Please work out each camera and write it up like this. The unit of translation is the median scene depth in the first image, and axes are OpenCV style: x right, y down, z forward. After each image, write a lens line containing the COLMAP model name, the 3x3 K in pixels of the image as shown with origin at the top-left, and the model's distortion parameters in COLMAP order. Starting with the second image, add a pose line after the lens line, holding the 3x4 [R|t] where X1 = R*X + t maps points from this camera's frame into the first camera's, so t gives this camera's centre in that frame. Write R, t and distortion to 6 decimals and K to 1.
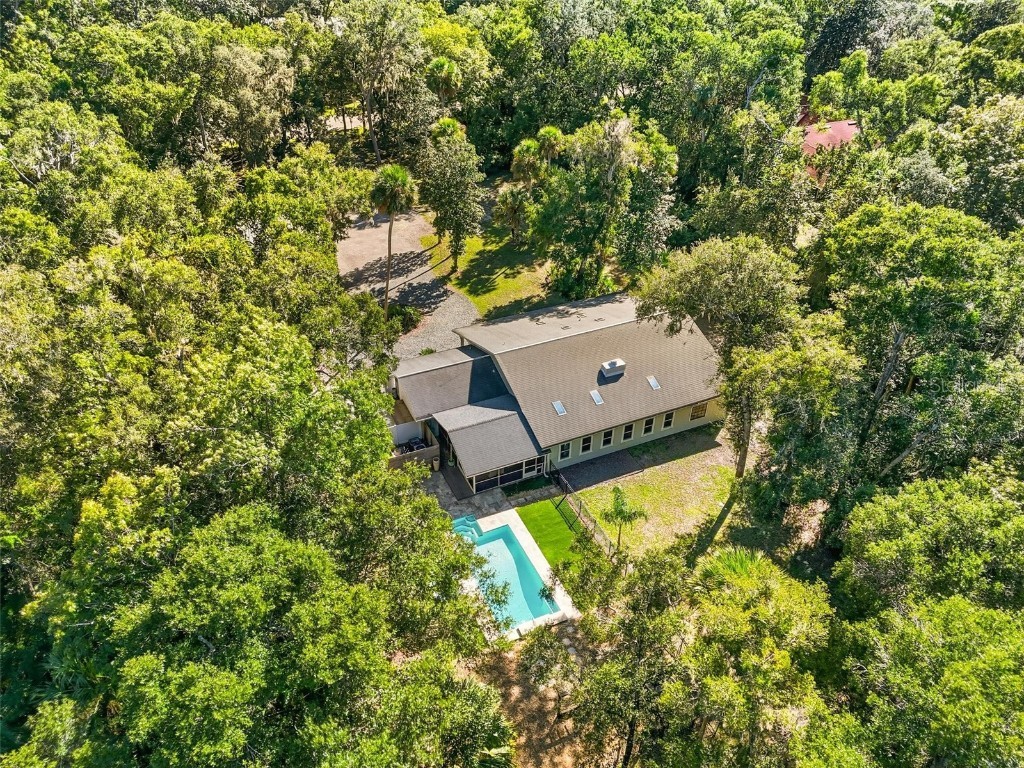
lens RADIAL K [[758.9, 0, 512.0], [0, 758.9, 384.0], [0, 0, 1]] dist [0.075752, -0.079975]
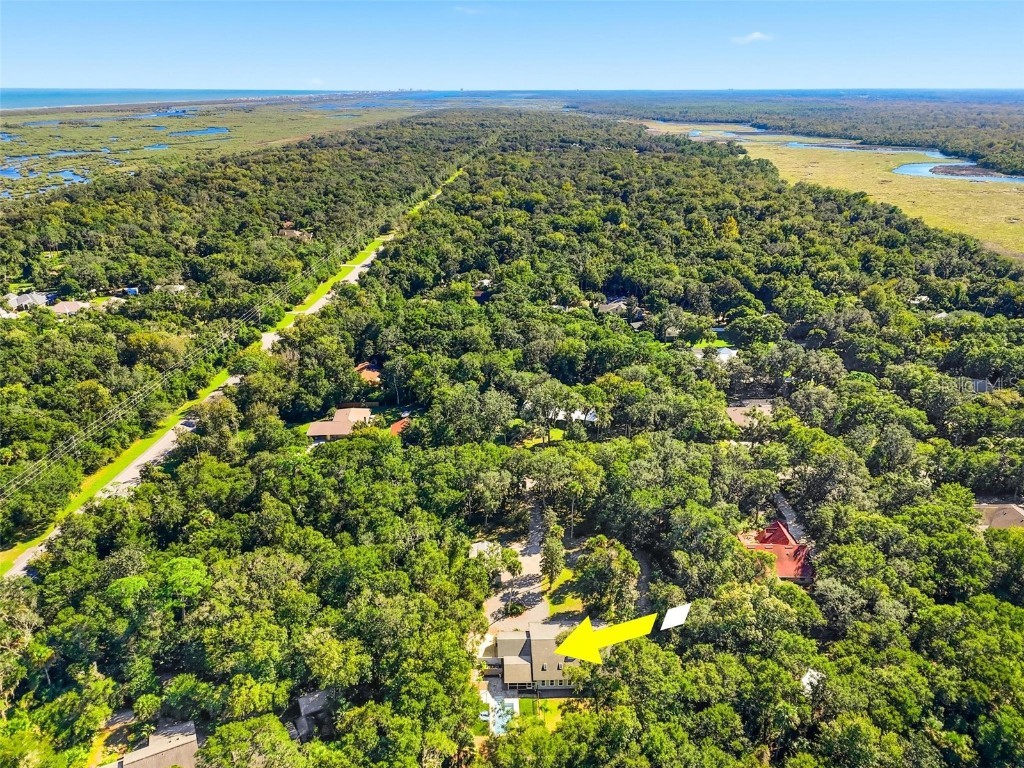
lens RADIAL K [[758.9, 0, 512.0], [0, 758.9, 384.0], [0, 0, 1]] dist [0.075752, -0.079975]
pose [[0.924135, 0.129579, -0.359422, 0.606768], [-0.215122, 0.953915, -0.209209, -0.251960], [0.315749, 0.270657, 0.909422, -1.385735]]
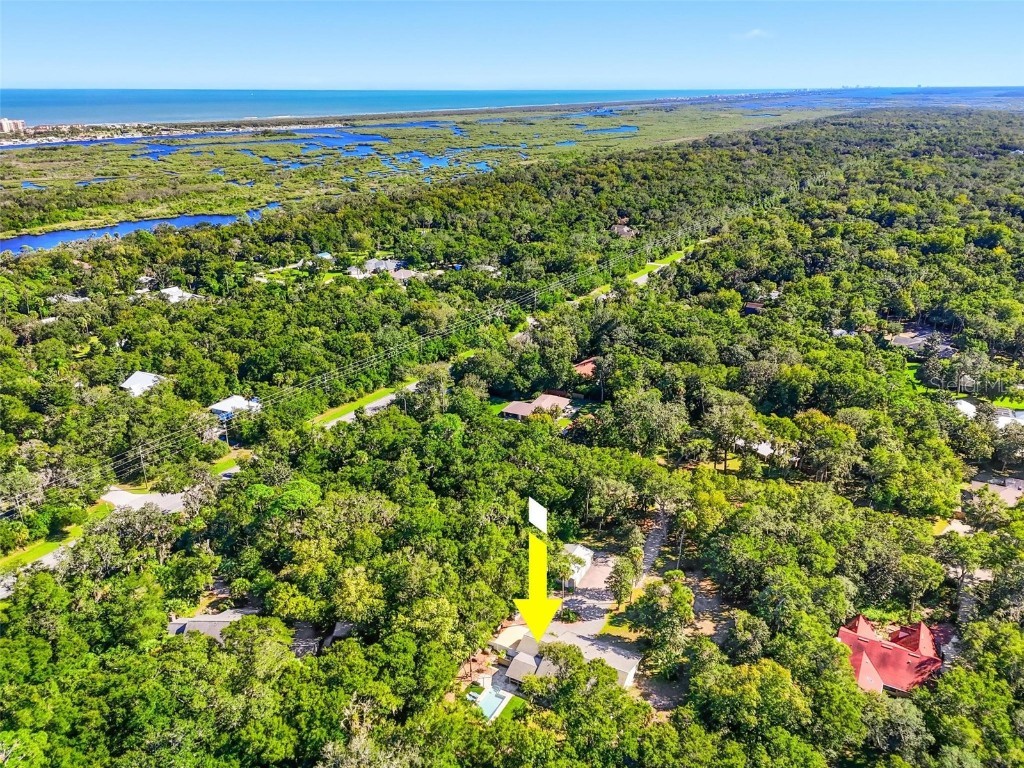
lens RADIAL K [[758.9, 0, 512.0], [0, 758.9, 384.0], [0, 0, 1]] dist [0.075752, -0.079975]
pose [[0.607344, 0.276023, -0.744946, 1.303848], [-0.453359, 0.890444, -0.039684, -0.545836], [0.652379, 0.361830, 0.665944, -0.979570]]
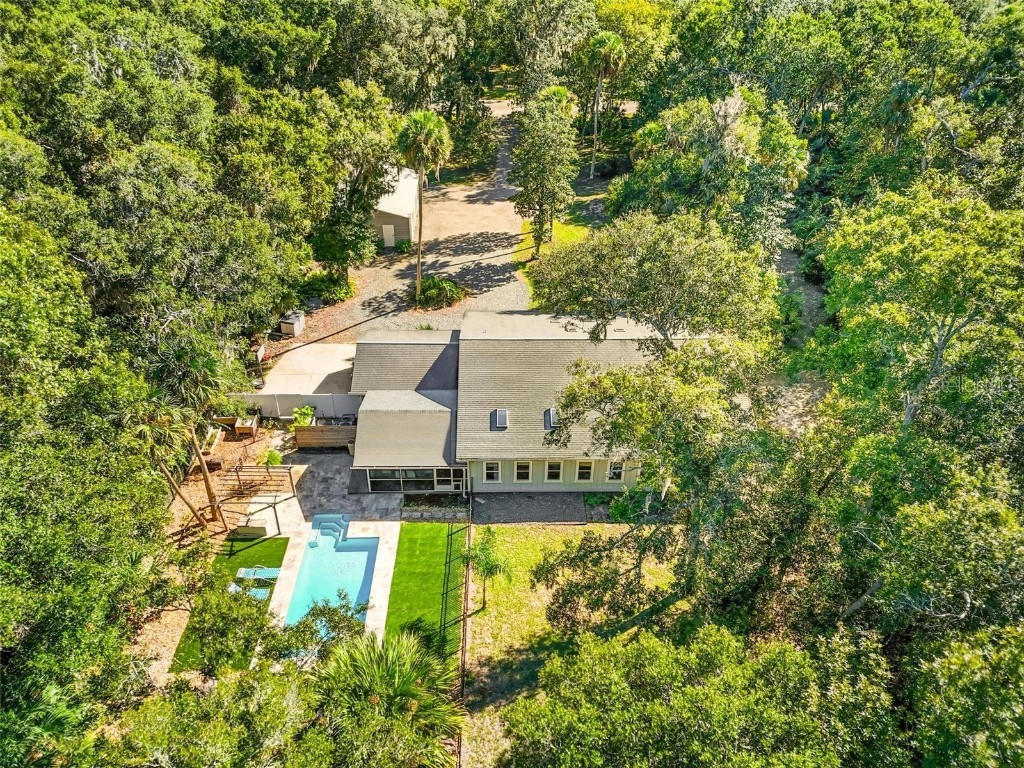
lens RADIAL K [[768.0, 0, 505.9], [0, 768.0, 385.8], [0, 0, 1]] dist [0.033297, 0.000917]
pose [[0.917716, 0.221526, -0.329732, 0.235534], [-0.233213, 0.972417, 0.004223, -0.003114], [0.321573, 0.073022, 0.944065, 0.180697]]
